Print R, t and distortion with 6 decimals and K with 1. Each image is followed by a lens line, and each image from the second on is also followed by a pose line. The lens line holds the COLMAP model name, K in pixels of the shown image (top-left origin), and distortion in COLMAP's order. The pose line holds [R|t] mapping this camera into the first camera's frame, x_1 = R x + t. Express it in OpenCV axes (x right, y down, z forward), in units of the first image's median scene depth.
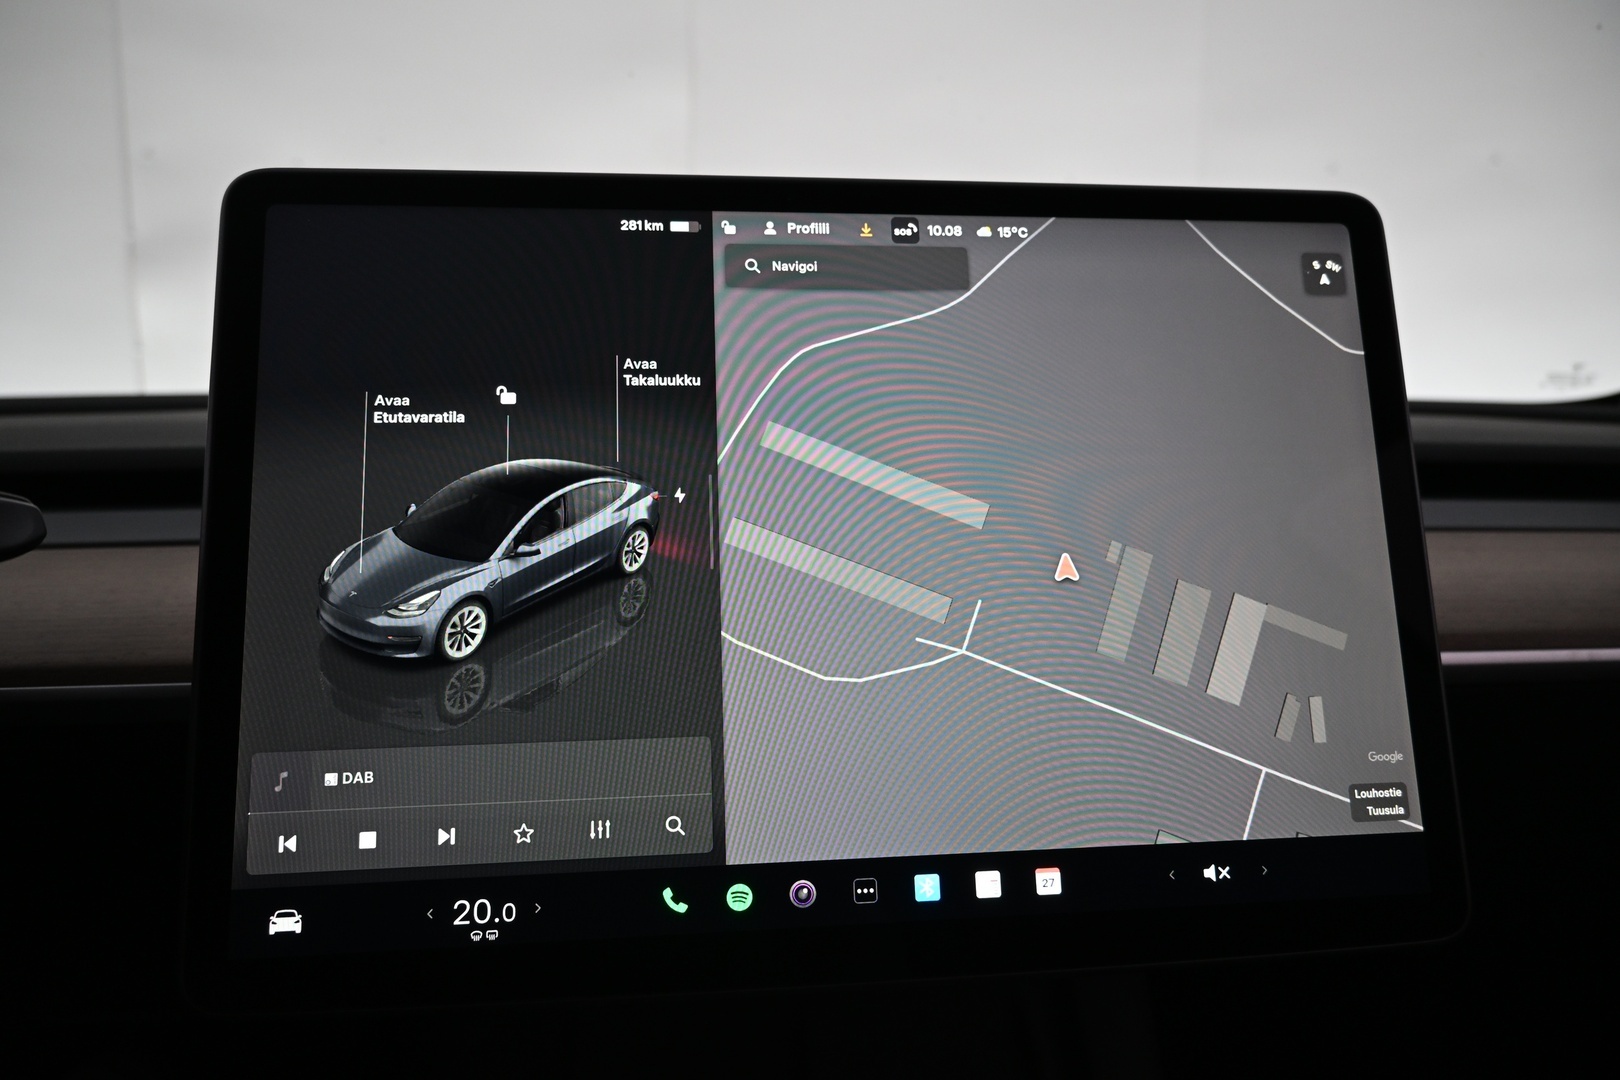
lens RADIAL K [[1009.4, 0, 786.6], [0, 1009.4, 523.8], [0, 0, 1]] dist [0.006425, 0.001425]
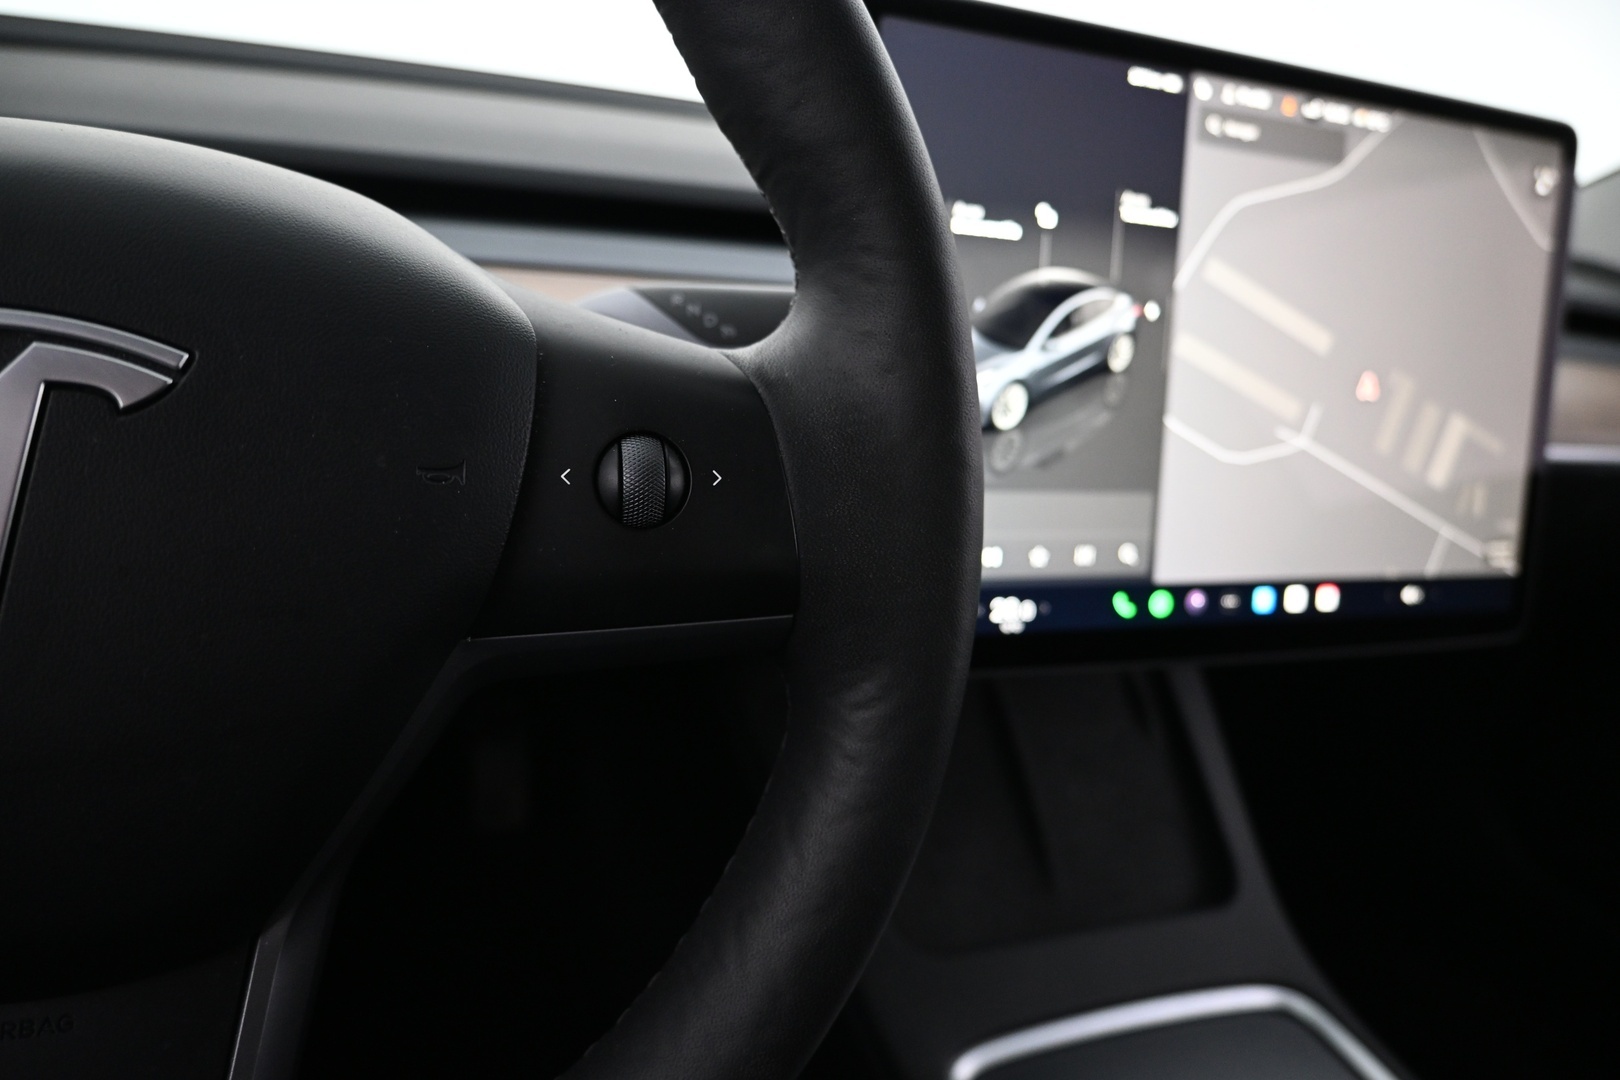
lens RADIAL K [[1009.4, 0, 797.3], [0, 1009.4, 530.2], [0, 0, 1]] dist [0.006425, 0.001425]
pose [[0.965753, 0.037464, 0.256744, -0.858755], [-0.101490, 0.965226, 0.240910, -0.023043], [-0.238791, -0.258717, 0.935972, -0.181160]]
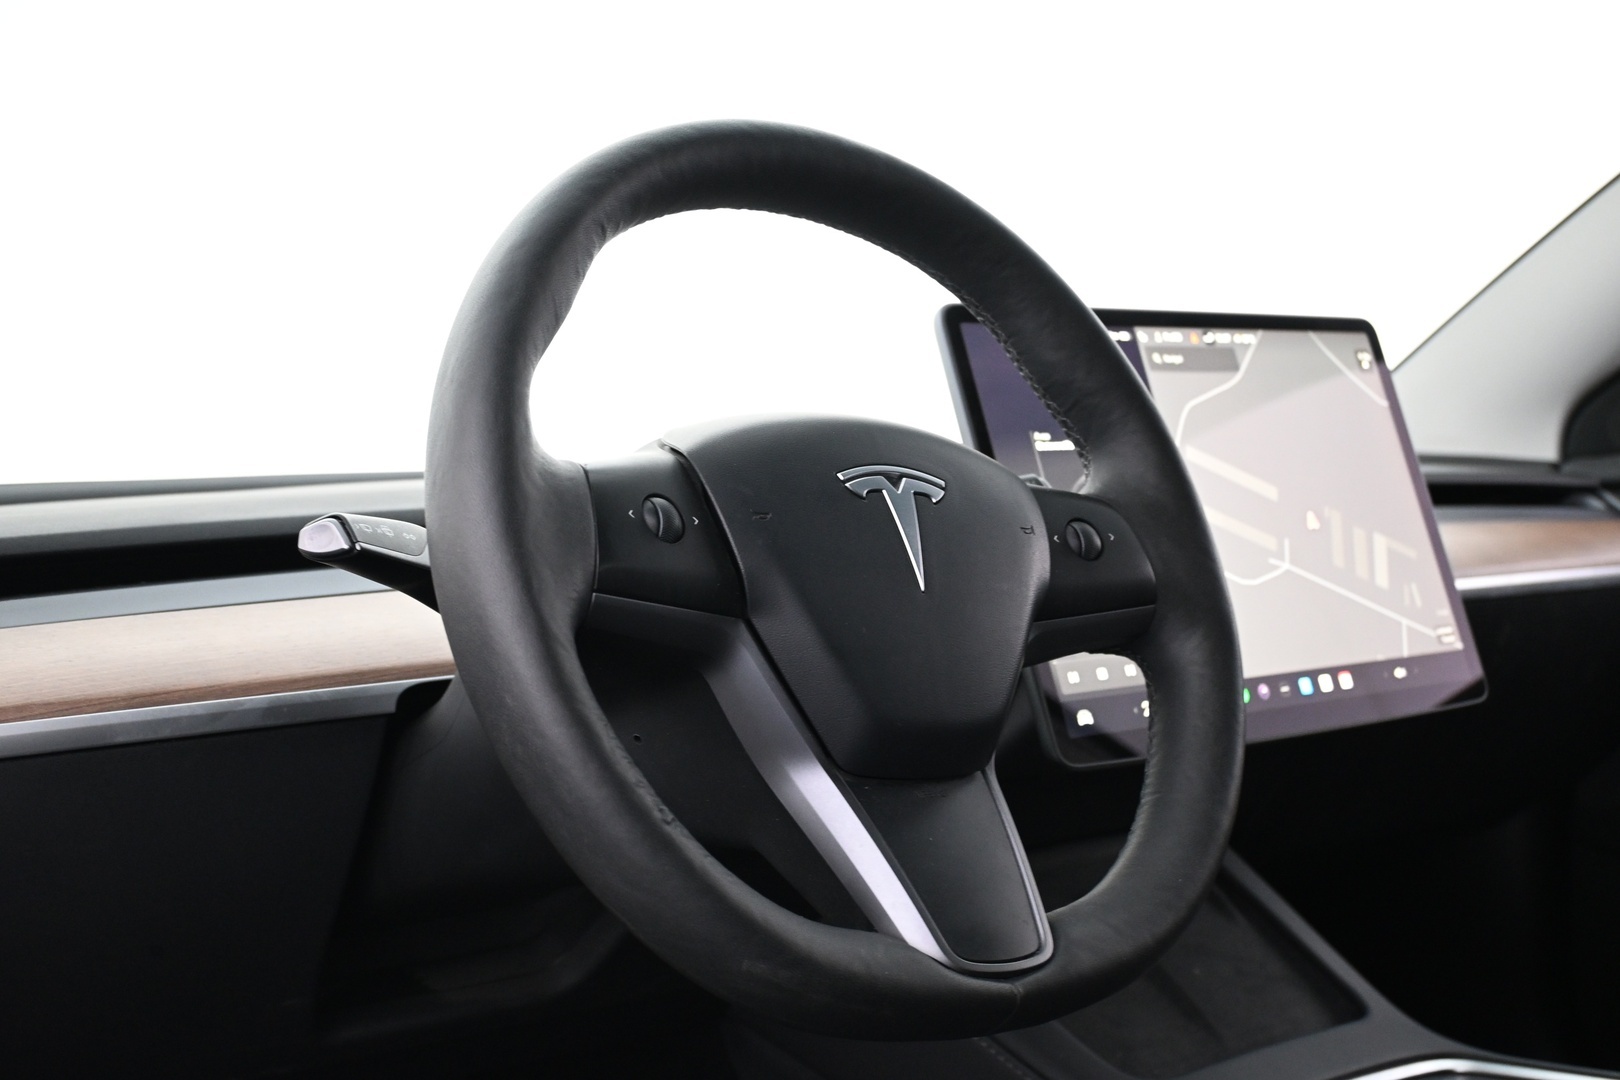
lens RADIAL K [[2299.8, 0, 810.4], [0, 2299.8, 539.4], [0, 0, 1]] dist [-0.030680, 0.000000]
pose [[0.822445, -0.050463, 0.566602, -2.866387], [0.129666, 0.986466, -0.100357, 0.382423], [-0.553870, 0.156007, 0.817857, -1.912196]]
